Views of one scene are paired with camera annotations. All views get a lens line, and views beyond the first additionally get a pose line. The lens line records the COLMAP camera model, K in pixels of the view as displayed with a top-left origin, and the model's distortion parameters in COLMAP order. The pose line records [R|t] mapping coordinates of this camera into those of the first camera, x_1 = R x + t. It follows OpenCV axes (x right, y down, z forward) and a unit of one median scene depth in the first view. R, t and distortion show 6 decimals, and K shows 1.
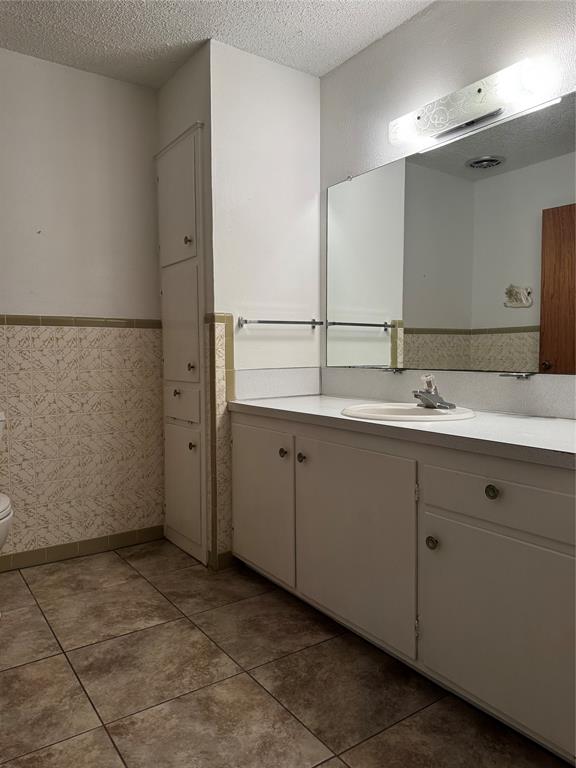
lens RADIAL K [[542.4, 0, 282.3], [0, 542.4, 383.8], [0, 0, 1]] dist [0.060475, -0.073857]
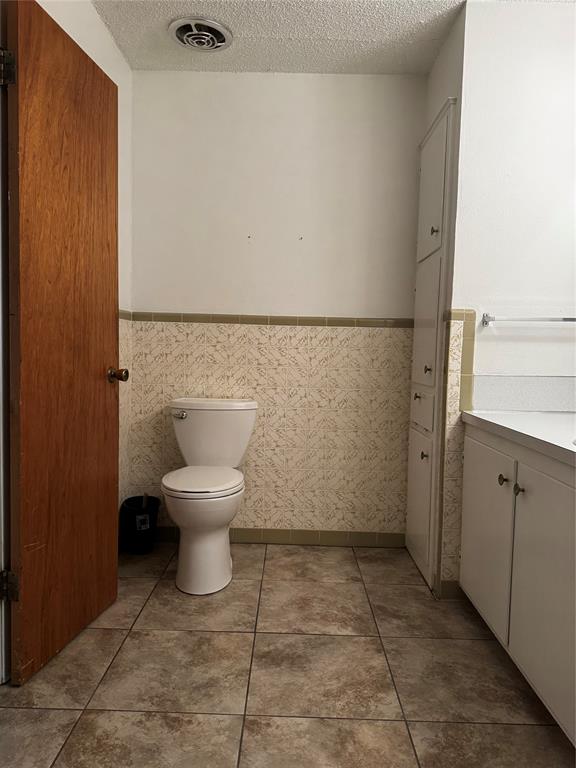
lens RADIAL K [[542.4, 0, 290.9], [0, 542.4, 383.3], [0, 0, 1]] dist [0.060475, -0.073857]
pose [[0.821444, 0.063751, -0.566714, 0.167902], [-0.064236, 0.997751, 0.019131, -0.010686], [0.566660, 0.020688, 0.823692, 0.116244]]
